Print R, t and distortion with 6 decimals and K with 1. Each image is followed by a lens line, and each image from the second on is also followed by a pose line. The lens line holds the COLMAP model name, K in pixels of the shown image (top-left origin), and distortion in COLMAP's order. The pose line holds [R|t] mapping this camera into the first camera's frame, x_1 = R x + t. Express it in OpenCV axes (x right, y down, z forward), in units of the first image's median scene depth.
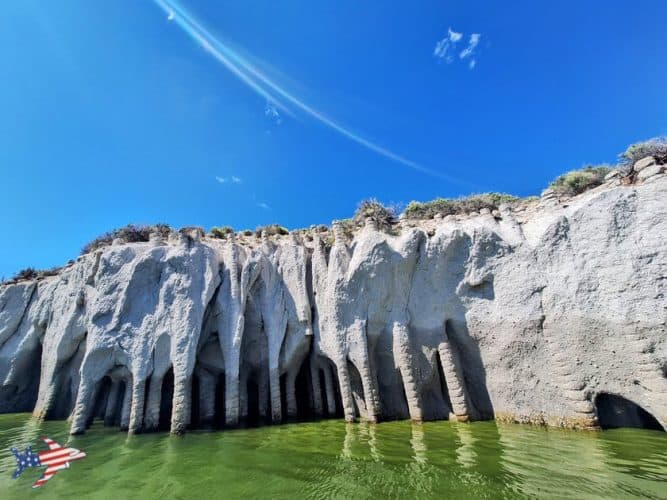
lens RADIAL K [[256.7, 0, 334.7], [0, 256.7, 255.4], [0, 0, 1]] dist [-0.007395, 0.000443]
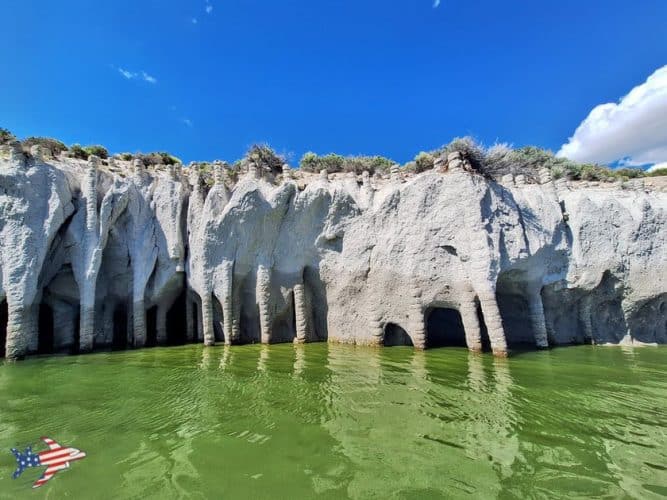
lens RADIAL K [[256.7, 0, 334.7], [0, 256.7, 255.4], [0, 0, 1]] dist [-0.007395, 0.000443]
pose [[0.963793, 0.070923, 0.257047, 0.260338], [-0.126101, 0.970602, 0.205011, -0.052124], [-0.234951, -0.230002, 0.944403, -0.126863]]
